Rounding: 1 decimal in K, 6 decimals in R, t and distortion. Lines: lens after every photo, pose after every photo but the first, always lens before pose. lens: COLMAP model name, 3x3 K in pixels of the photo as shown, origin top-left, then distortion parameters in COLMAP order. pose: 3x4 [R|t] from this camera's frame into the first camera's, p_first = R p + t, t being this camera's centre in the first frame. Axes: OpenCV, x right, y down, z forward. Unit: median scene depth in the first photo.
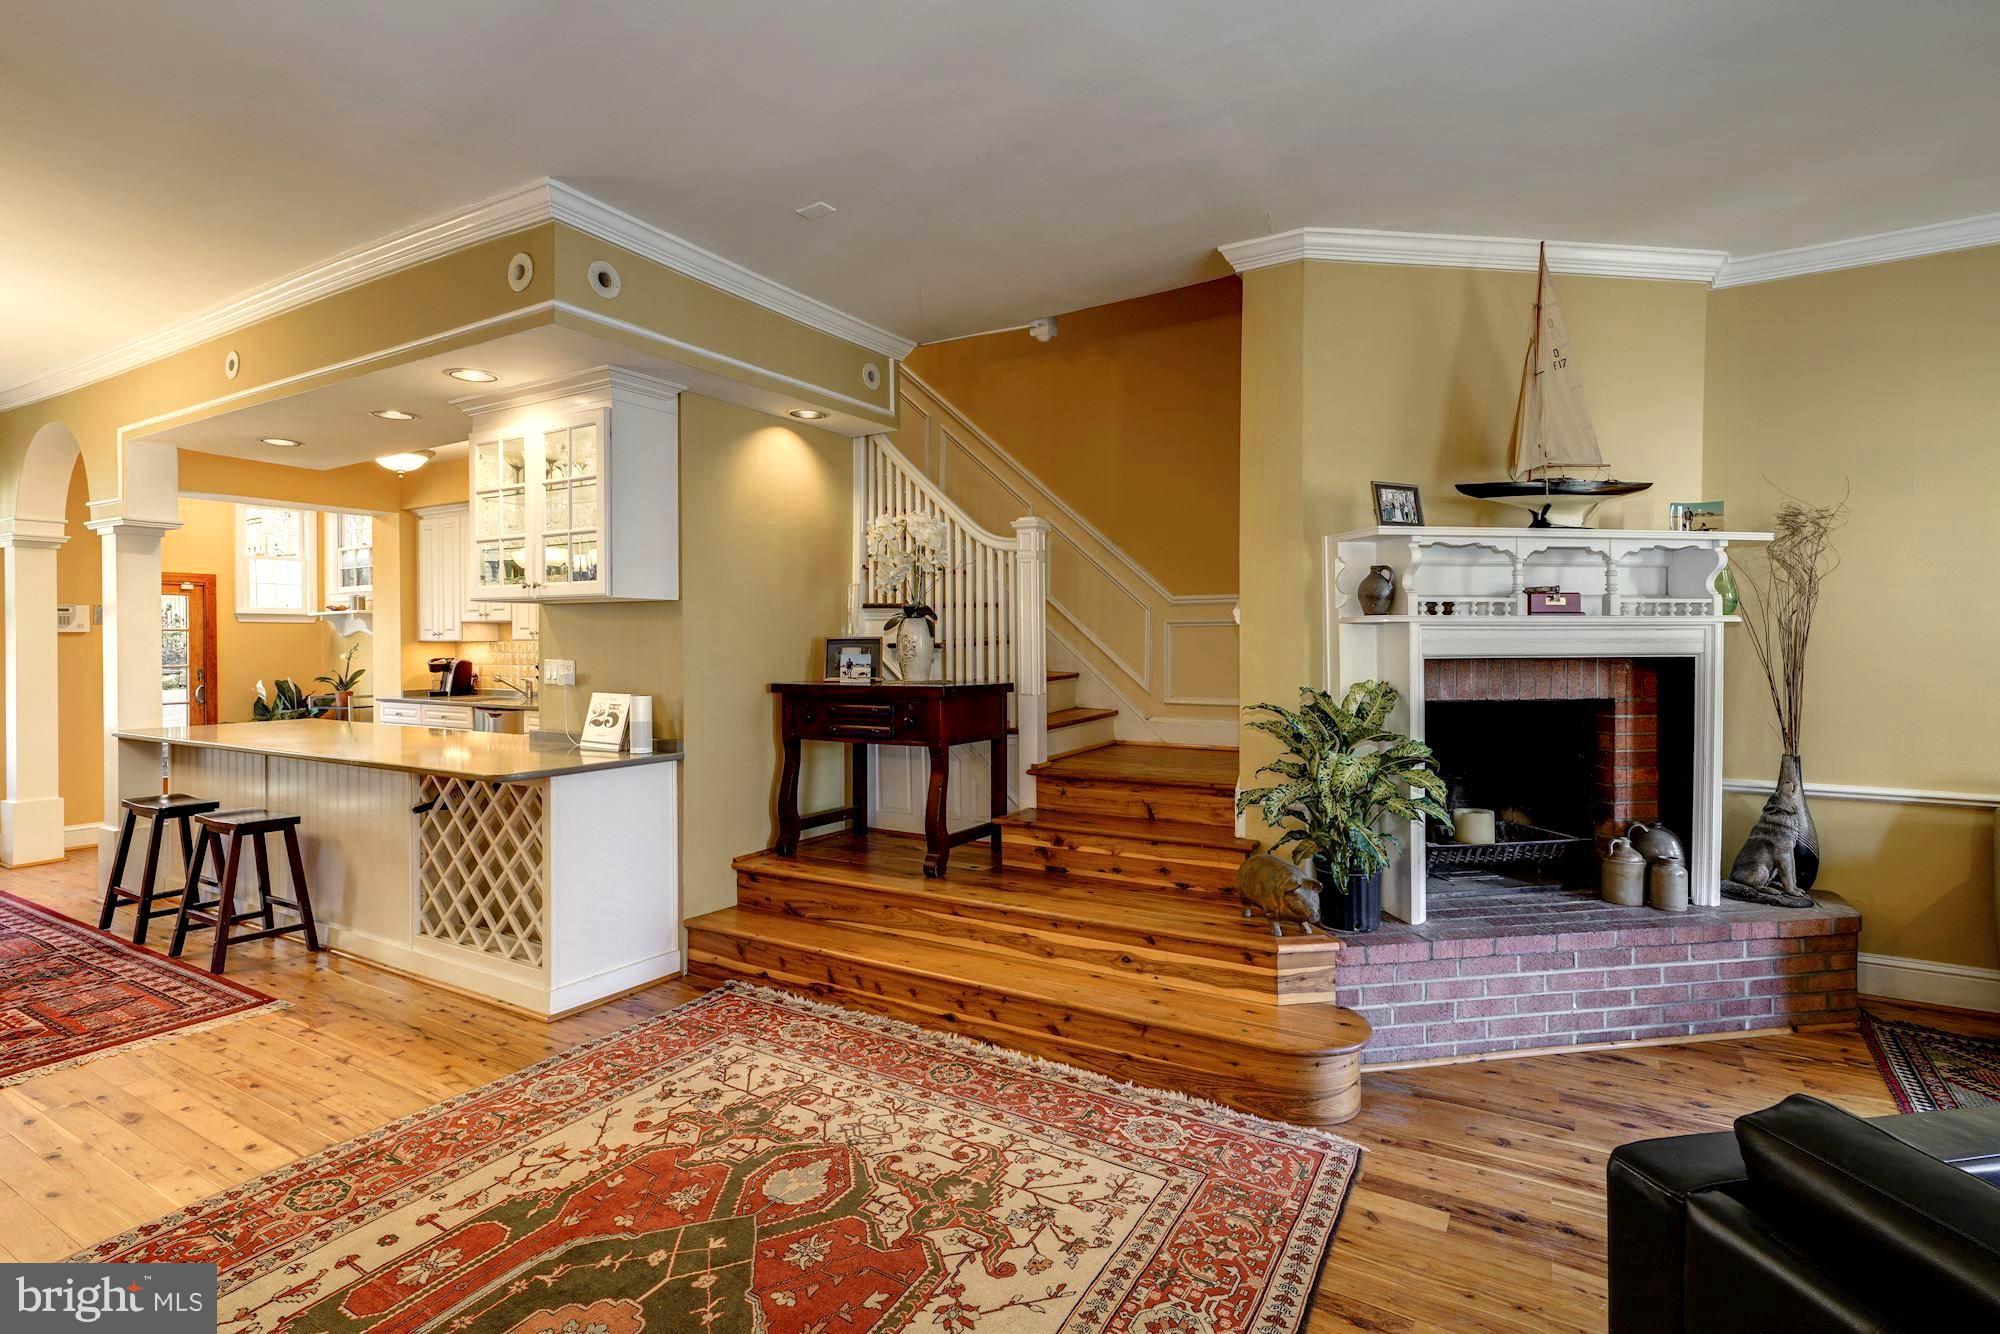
lens RADIAL K [[963.2, 0, 1001.6], [0, 963.2, 645.4], [0, 0, 1]] dist [0.000782, 0.009293]
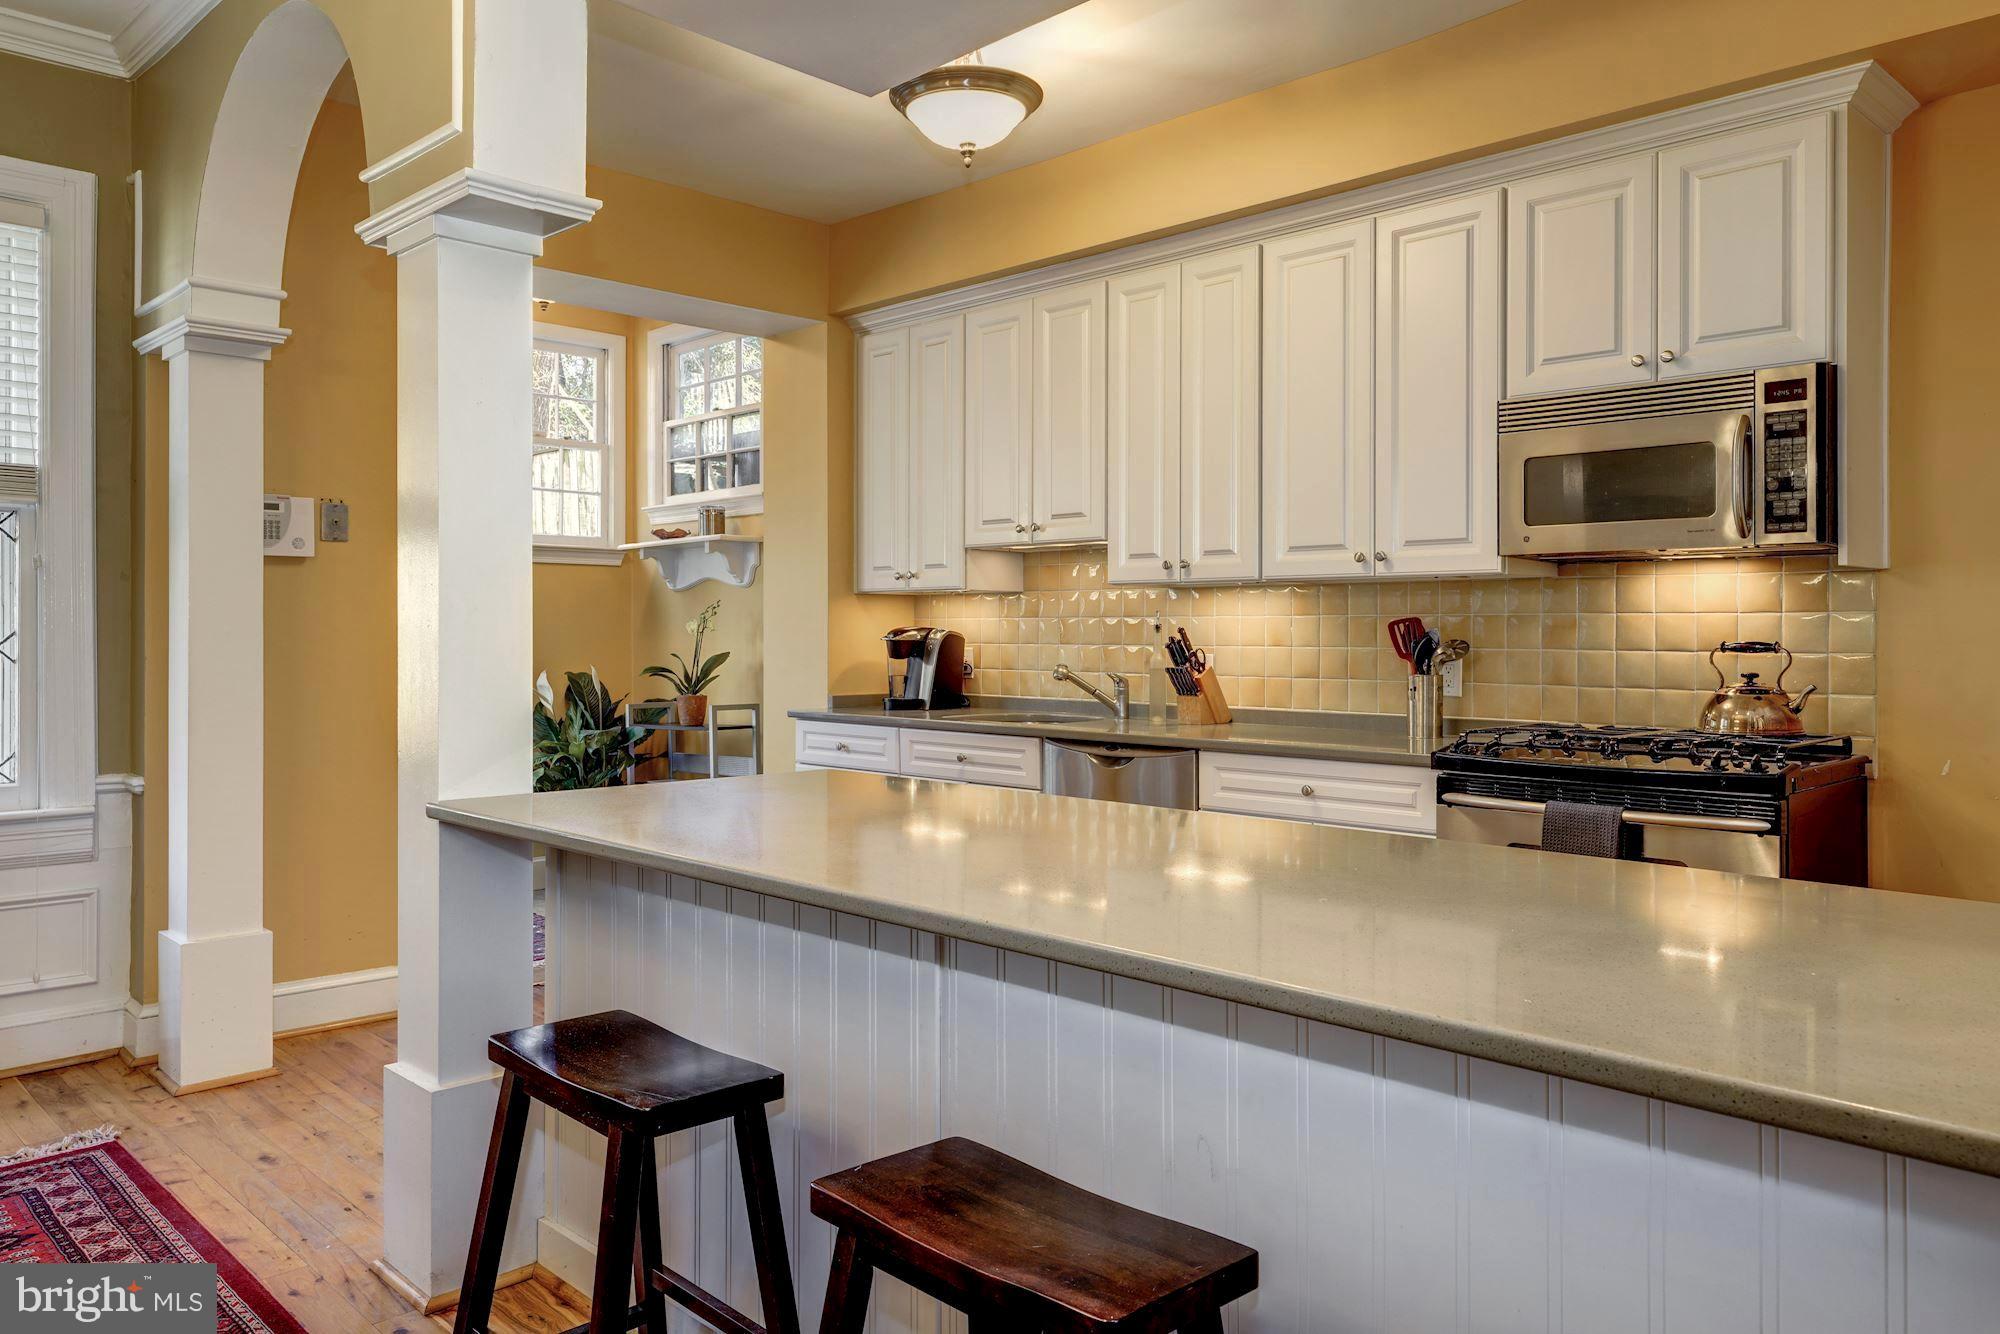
lens RADIAL K [[1404.6, 0, 1020.0], [0, 1404.6, 629.5], [0, 0, 1]] dist [-0.003227, -0.000665]
pose [[0.972263, 0.005047, -0.233836, -0.366673], [-0.006349, 0.999968, -0.004815, 0.016620], [0.233805, 0.006166, 0.972264, 0.347697]]
